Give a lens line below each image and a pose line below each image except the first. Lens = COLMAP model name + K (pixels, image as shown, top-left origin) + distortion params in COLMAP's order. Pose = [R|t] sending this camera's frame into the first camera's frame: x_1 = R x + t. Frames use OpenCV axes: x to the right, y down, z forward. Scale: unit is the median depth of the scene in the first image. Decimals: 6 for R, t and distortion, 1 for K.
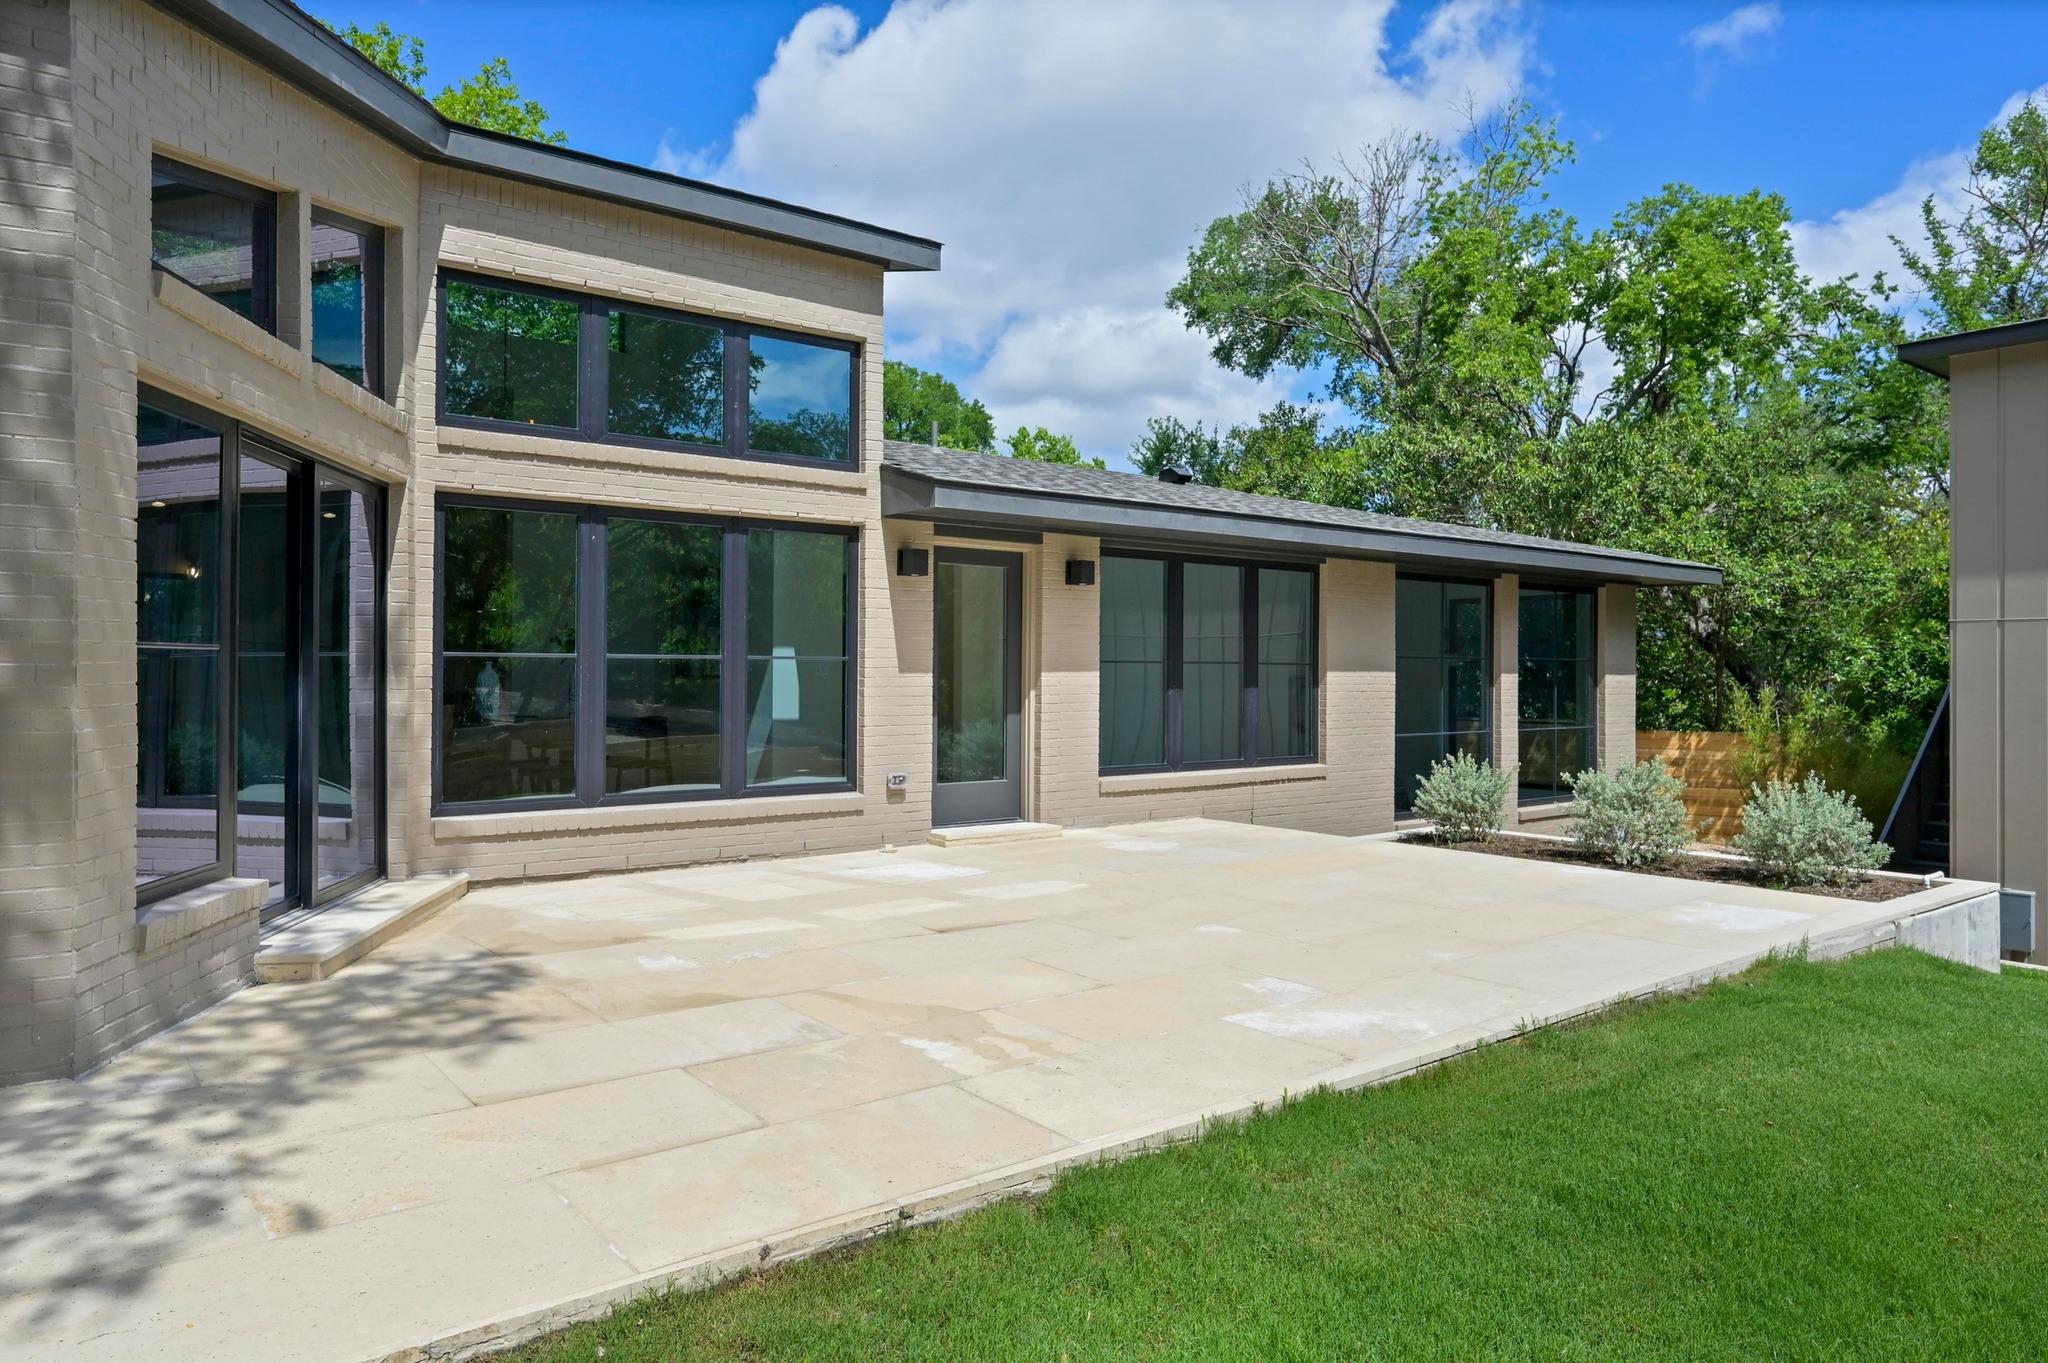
lens RADIAL K [[1250.6, 0, 1025.1], [0, 1250.6, 680.0], [0, 0, 1]] dist [-0.004591, 0.001968]
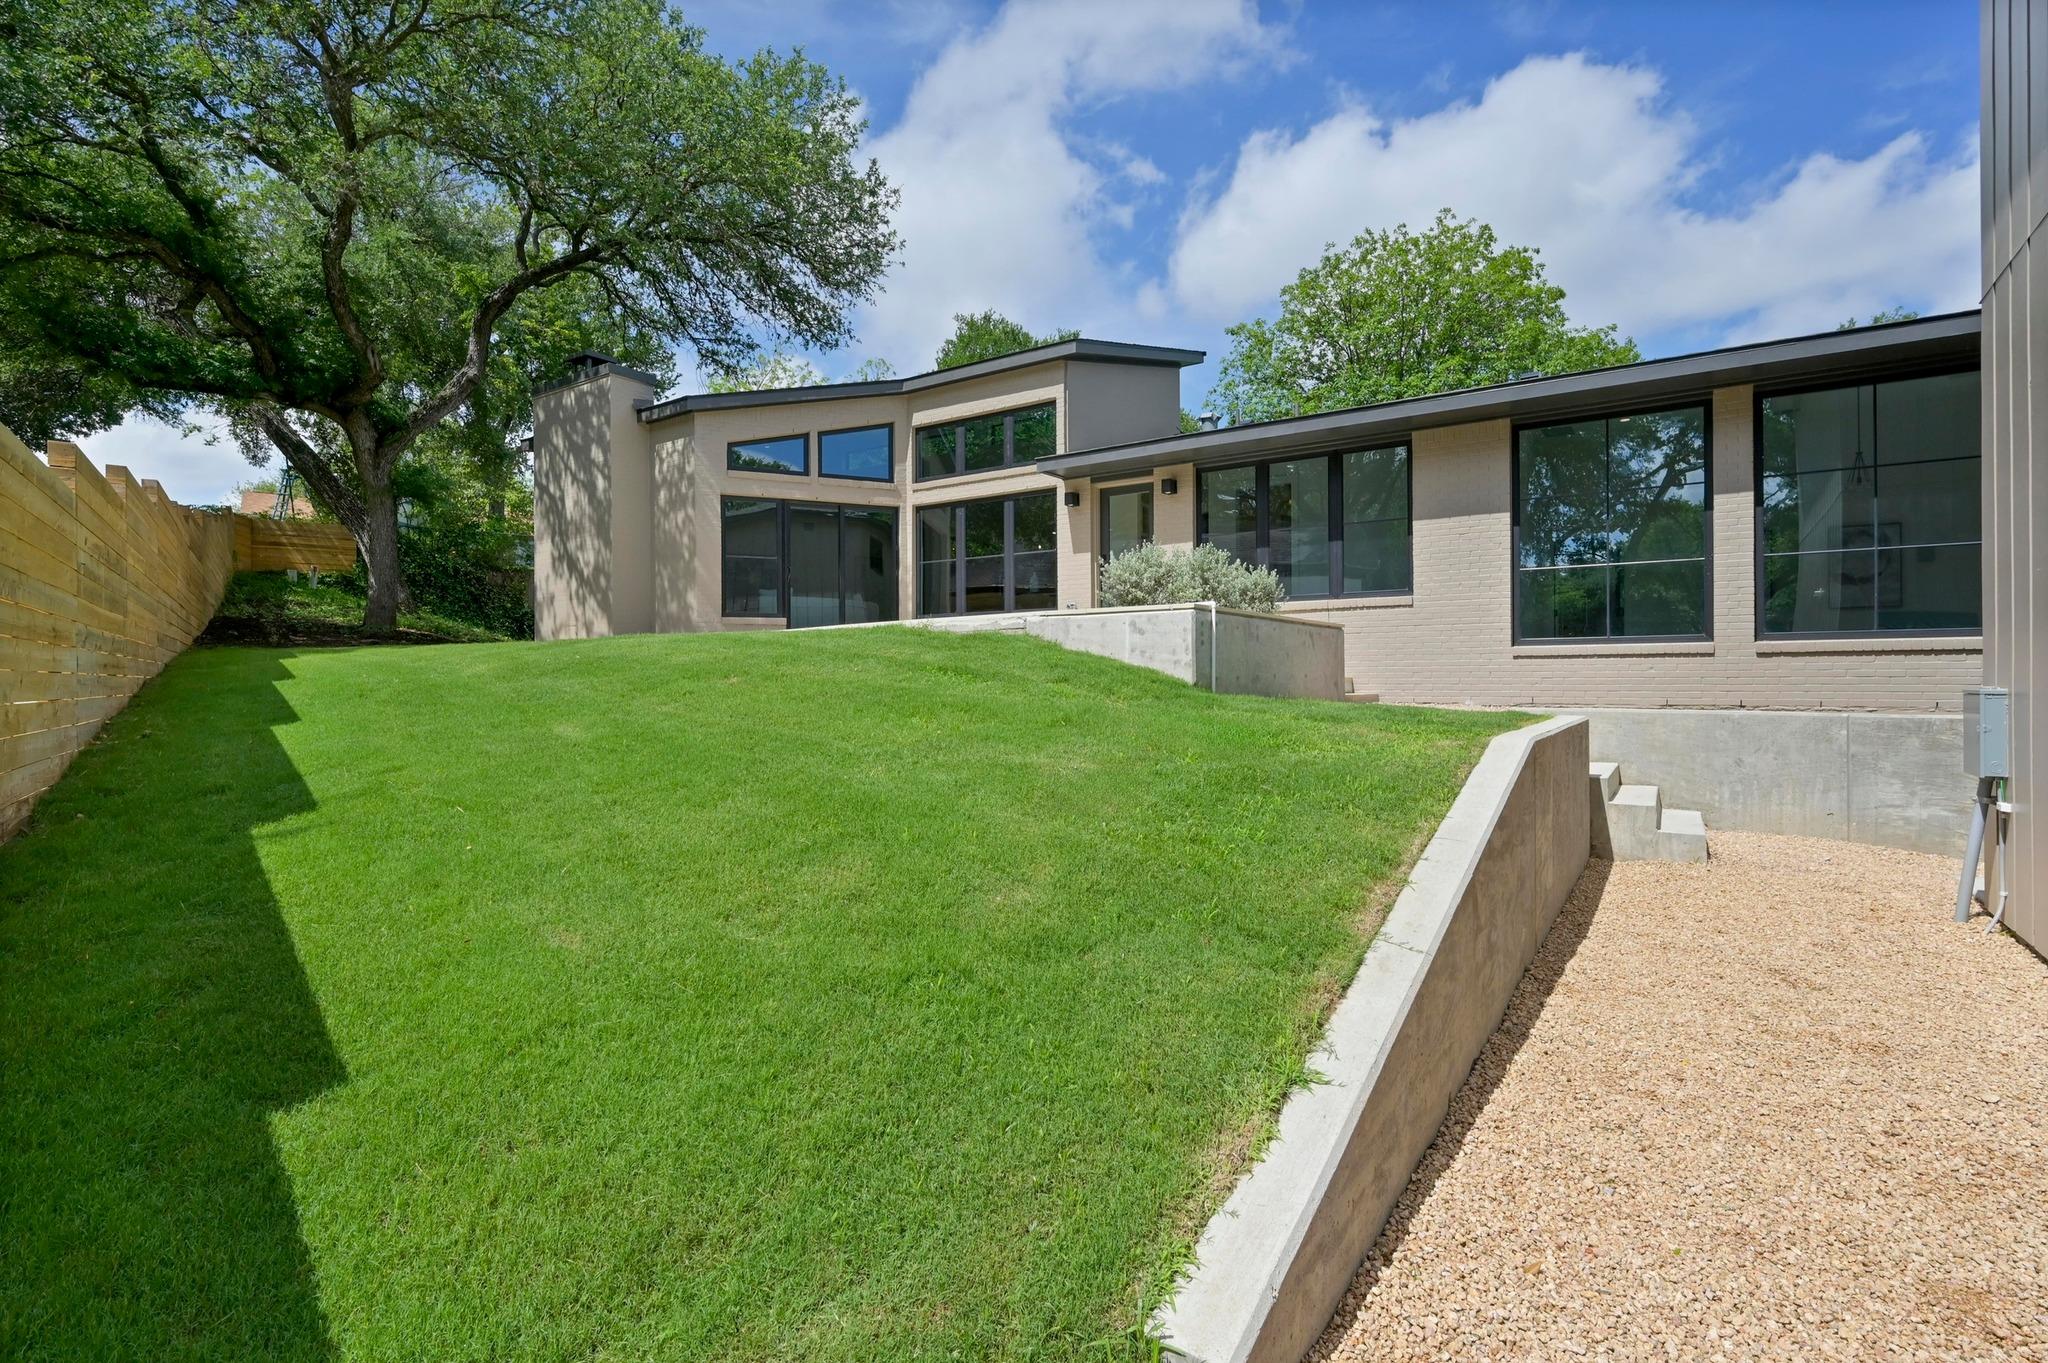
lens RADIAL K [[989.0, 0, 1034.3], [0, 989.0, 683.3], [0, 0, 1]] dist [-0.003978, 0.000047]
pose [[0.329333, -0.008816, -0.944173, 1.399056], [-0.000323, 0.999955, -0.009449, 0.220112], [0.944214, 0.003417, 0.329315, 0.405317]]
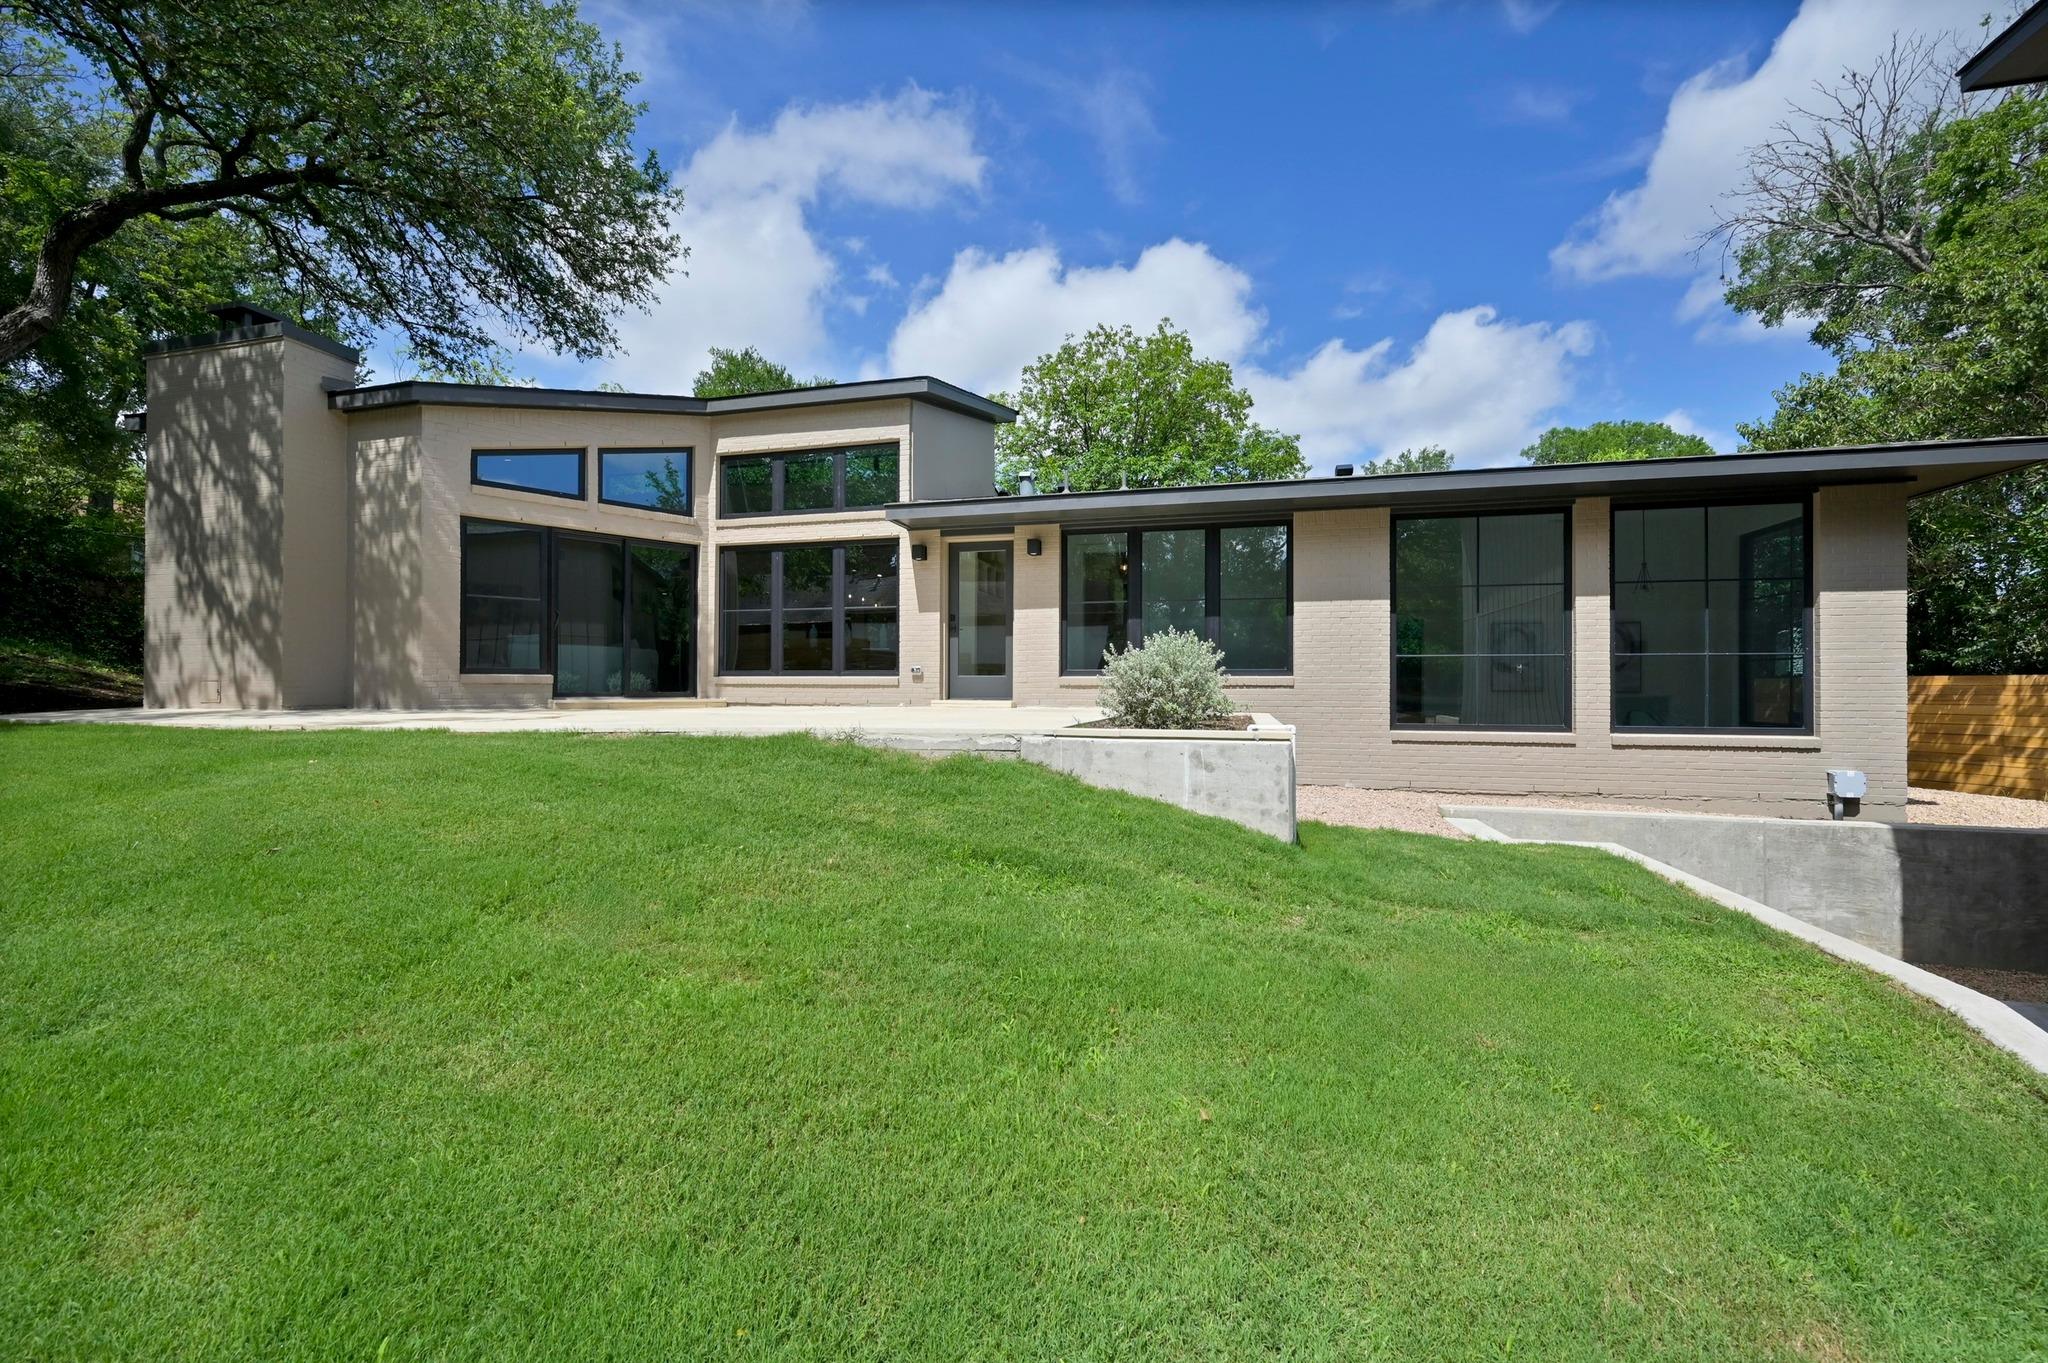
lens RADIAL K [[806.4, 0, 1022.9], [0, 806.4, 684.7], [0, 0, 1]] dist [-0.003421, 0.000098]
pose [[0.632055, -0.010527, -0.774852, 0.919587], [-0.003884, 0.999852, -0.016752, 0.119992], [0.774914, 0.013598, 0.631921, 0.361757]]
